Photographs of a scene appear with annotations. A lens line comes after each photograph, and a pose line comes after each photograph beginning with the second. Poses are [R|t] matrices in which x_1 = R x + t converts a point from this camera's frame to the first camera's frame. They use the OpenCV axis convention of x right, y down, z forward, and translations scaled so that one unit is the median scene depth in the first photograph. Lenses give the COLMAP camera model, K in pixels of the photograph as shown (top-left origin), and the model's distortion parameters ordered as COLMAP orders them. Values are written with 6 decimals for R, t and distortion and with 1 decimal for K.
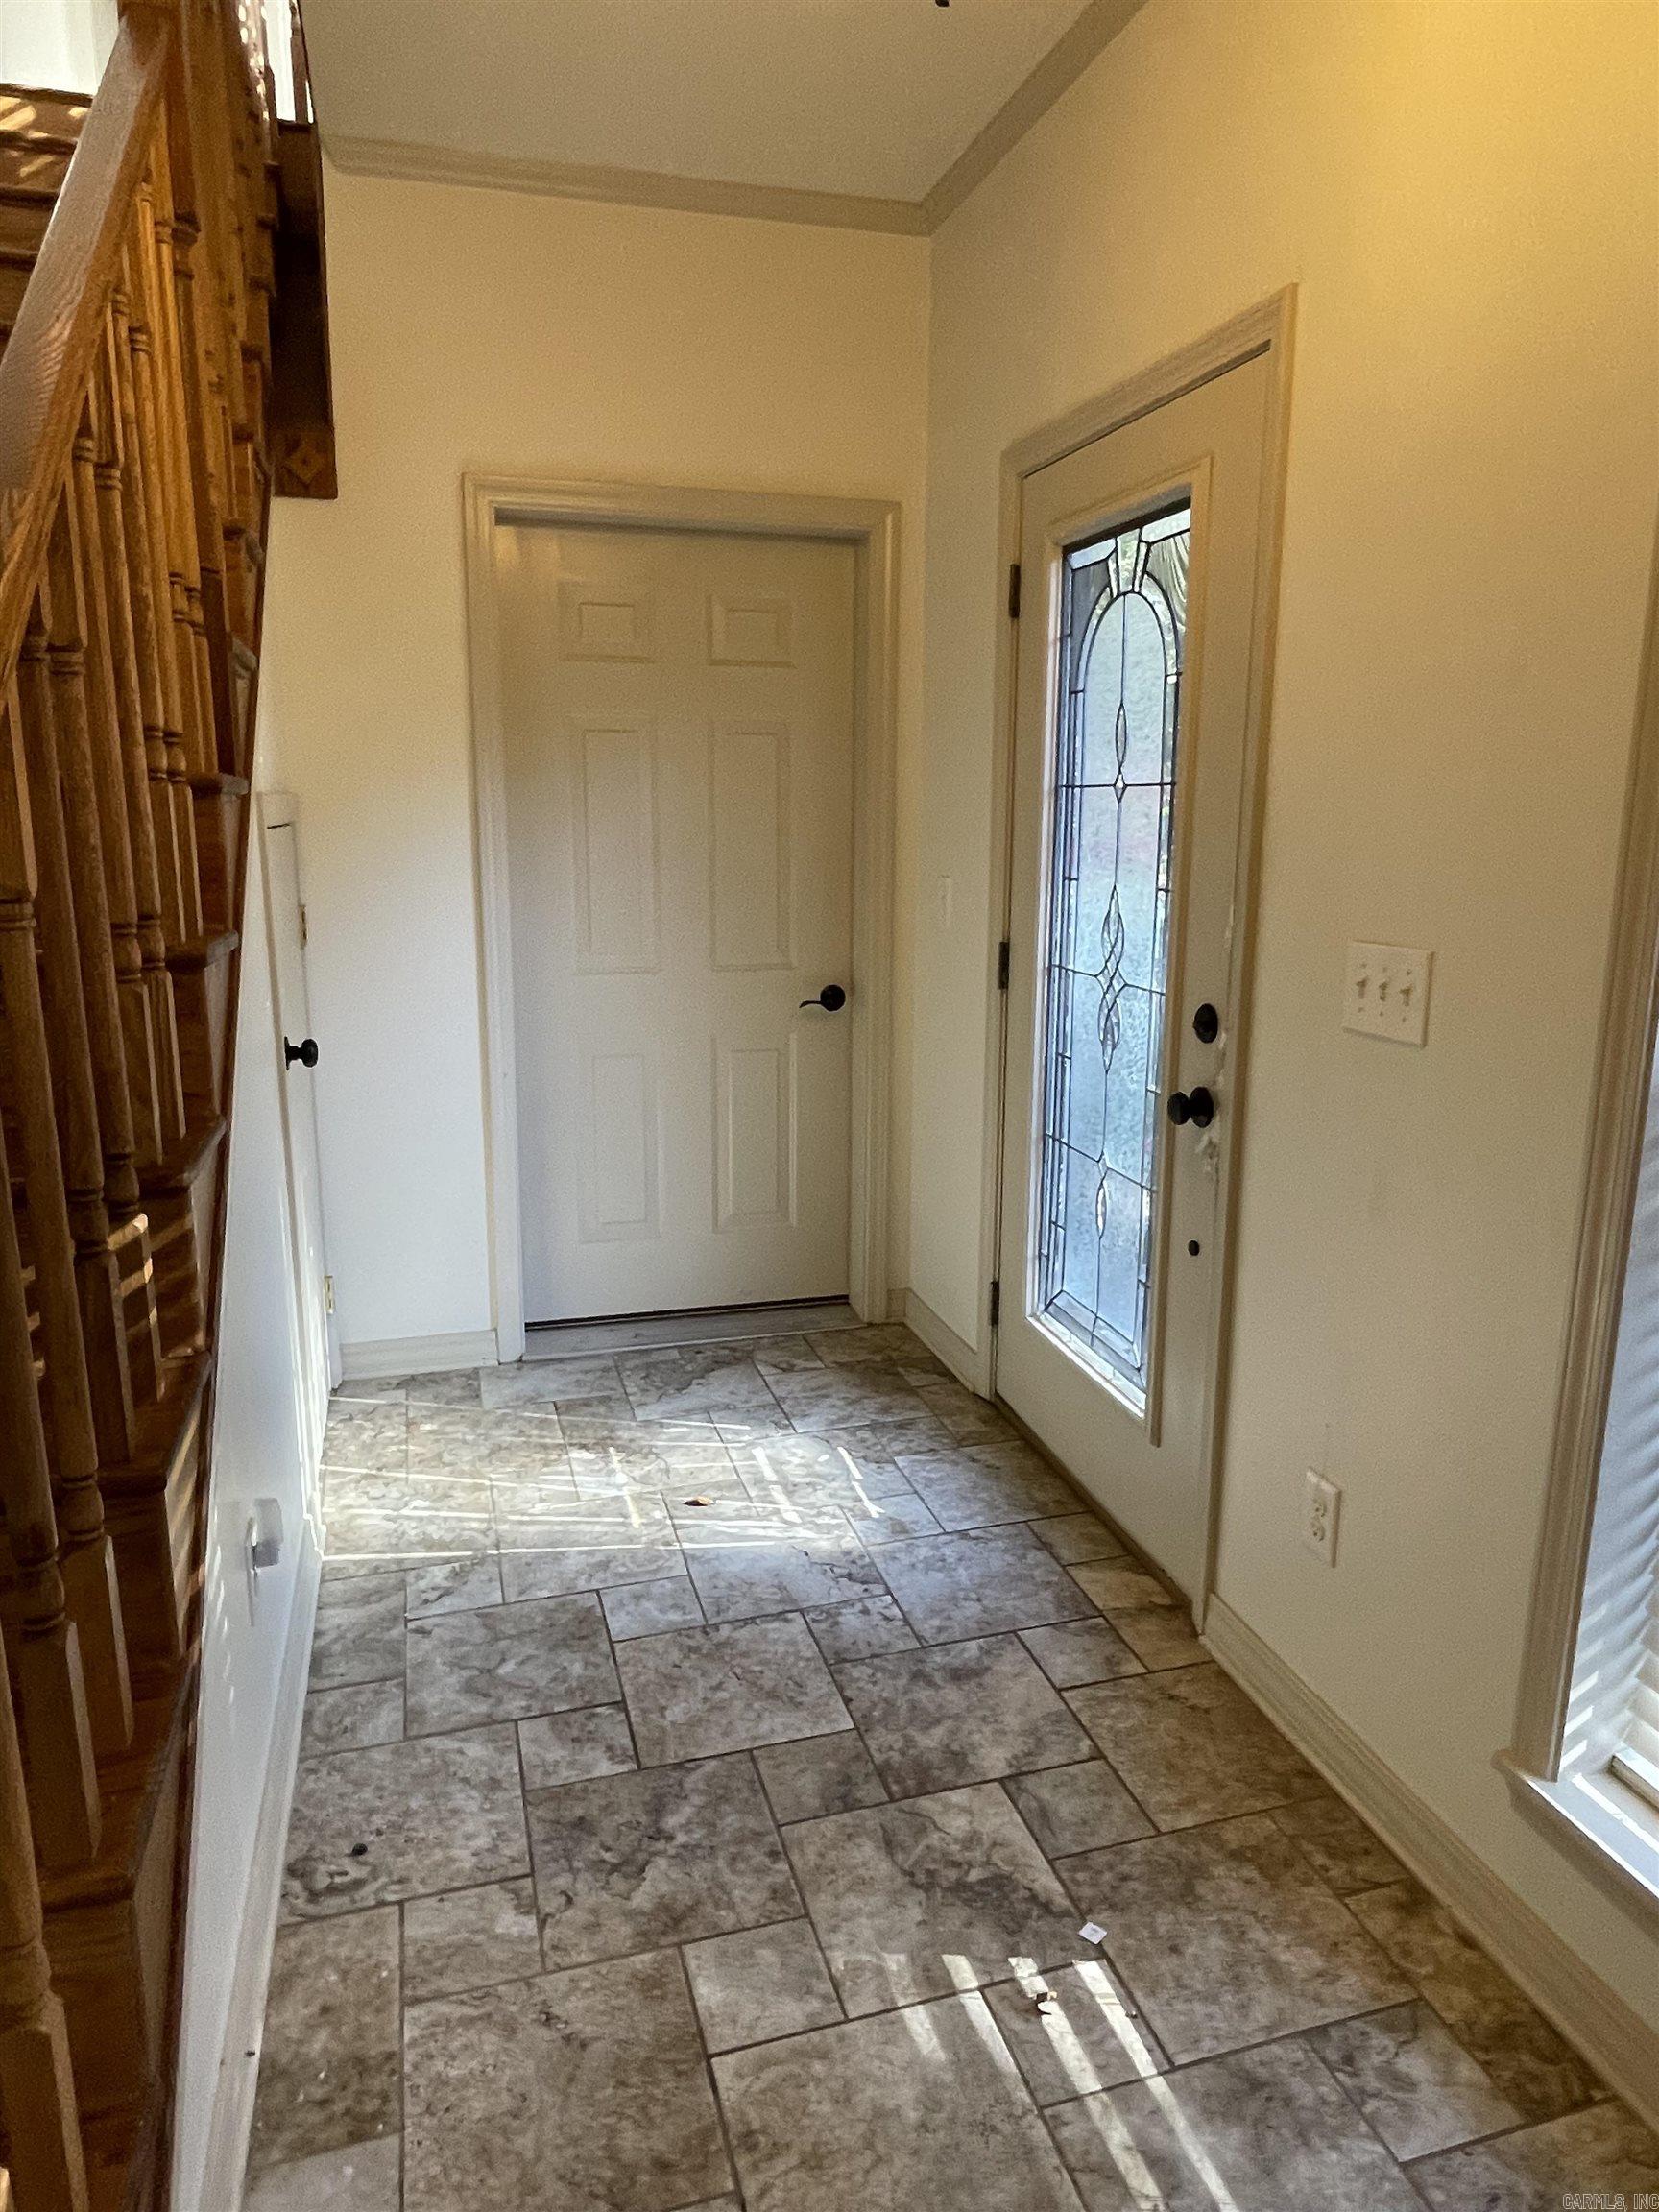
lens RADIAL K [[1353.0, 0, 828.7], [0, 1353.0, 1106.3], [0, 0, 1]] dist [-0.026437, -0.004272]
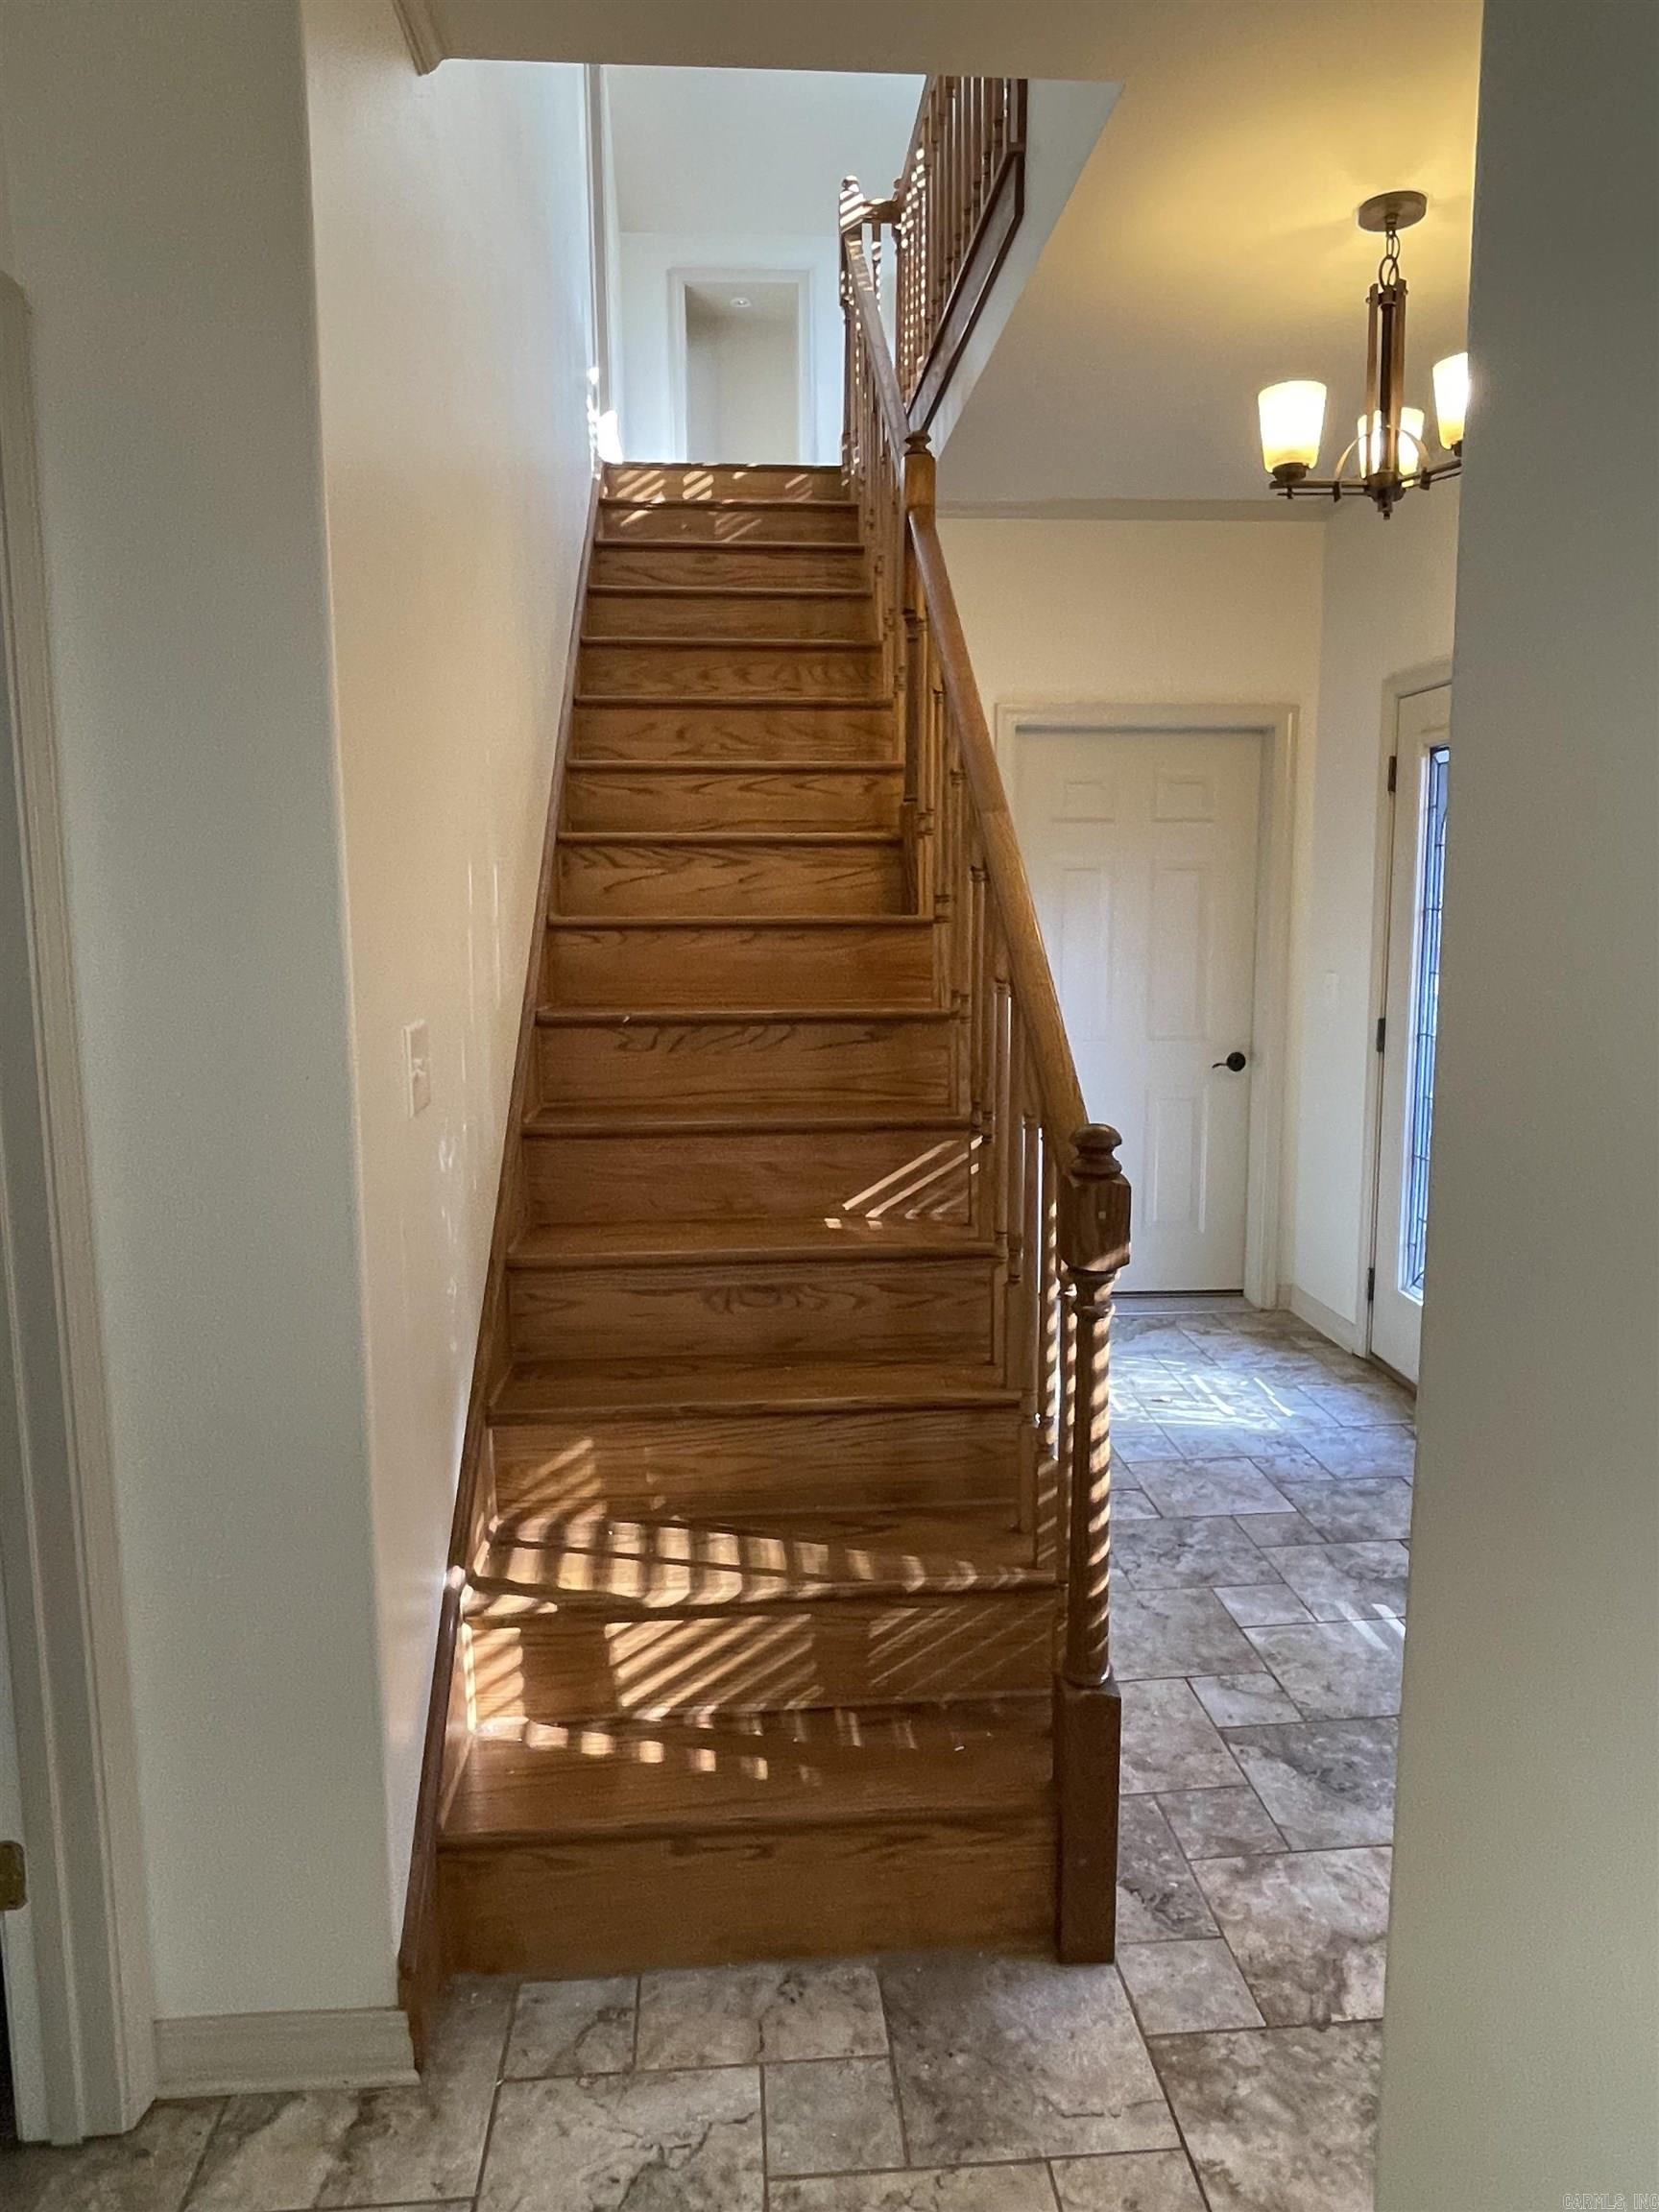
lens RADIAL K [[1353.0, 0, 818.9], [0, 1353.0, 1094.1], [0, 0, 1]] dist [-0.026437, -0.004272]
pose [[0.975503, 0.016936, -0.219331, -0.150835], [-0.033543, 0.996825, -0.072216, 0.087720], [0.217412, 0.077804, 0.972974, -0.544569]]
